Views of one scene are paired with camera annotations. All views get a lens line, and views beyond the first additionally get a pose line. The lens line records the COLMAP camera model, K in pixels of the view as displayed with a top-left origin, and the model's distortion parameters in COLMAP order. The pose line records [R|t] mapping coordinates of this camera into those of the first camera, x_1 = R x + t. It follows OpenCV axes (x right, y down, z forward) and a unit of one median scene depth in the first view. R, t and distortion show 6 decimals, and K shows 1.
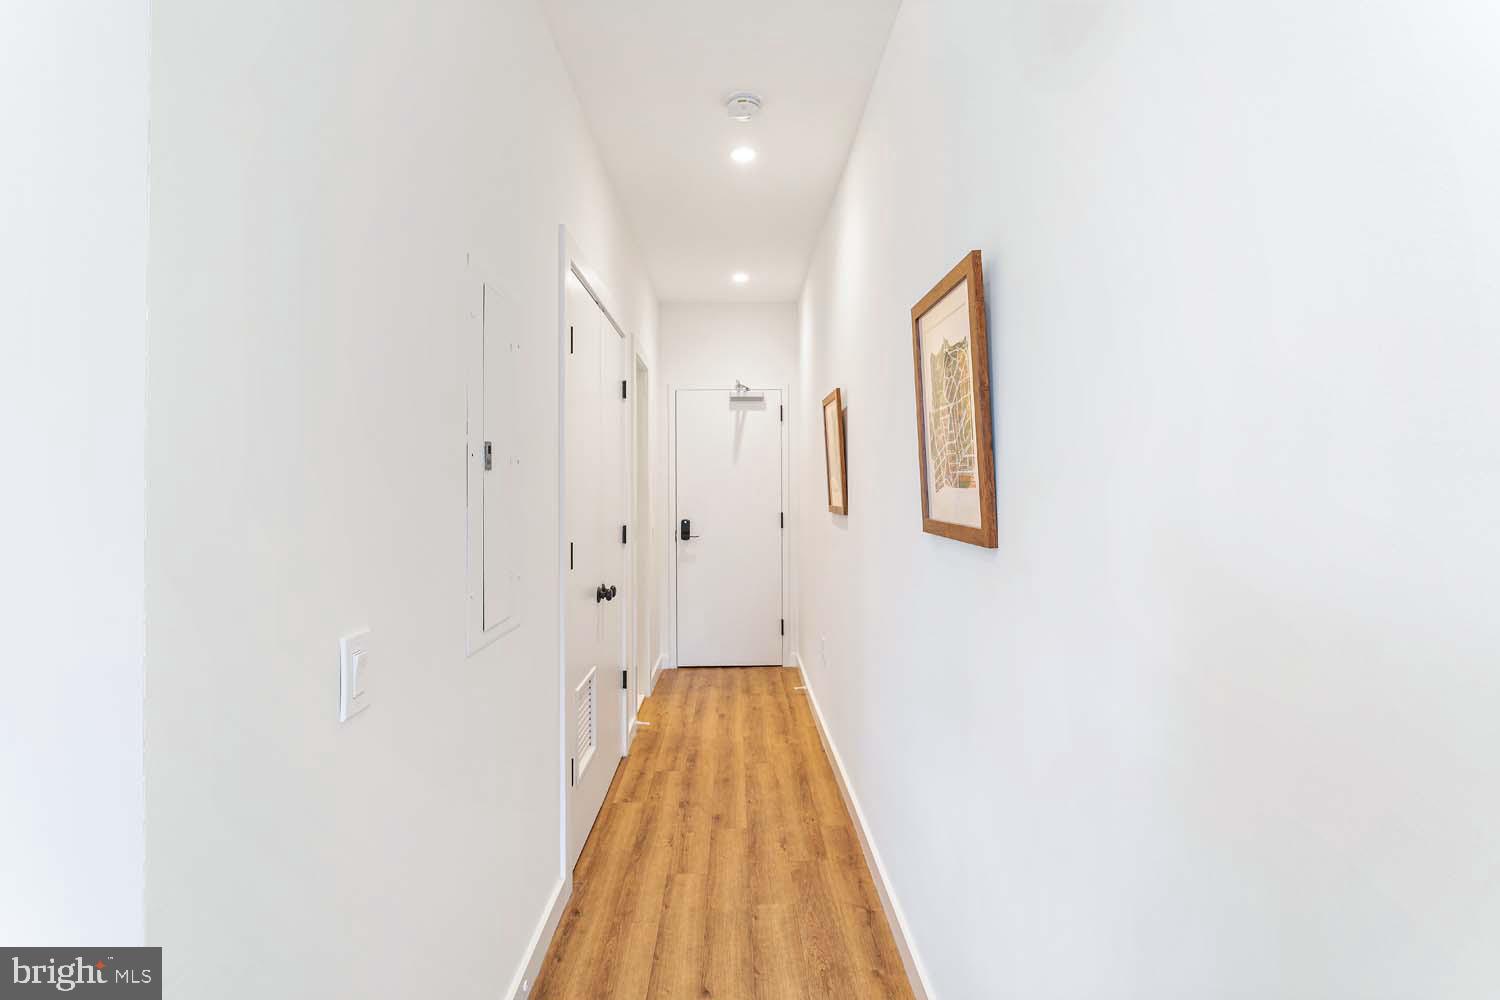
lens RADIAL K [[722.1, 0, 745.1], [0, 722.1, 478.8], [0, 0, 1]] dist [-0.000520, 0.000912]
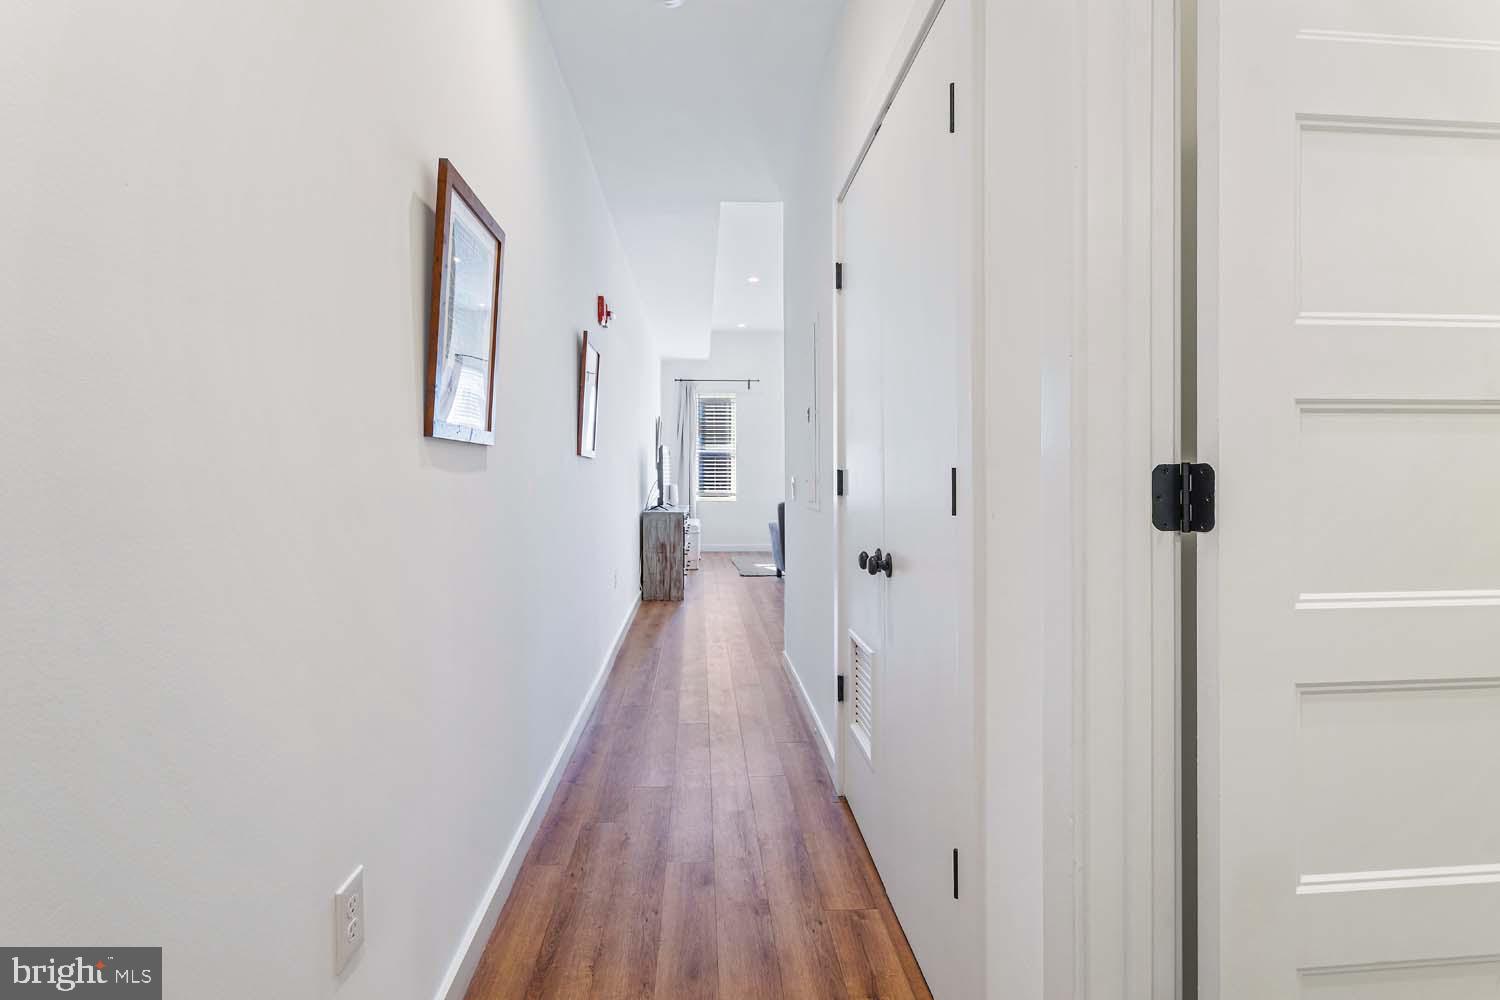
lens RADIAL K [[722.1, 0, 745.1], [0, 722.1, 478.8], [0, 0, 1]] dist [-0.000520, 0.000912]
pose [[-0.998968, 0.009132, -0.044484, -0.046843], [0.009466, 0.999928, -0.007322, 0.085221], [0.044414, -0.007735, -0.998983, 1.661615]]
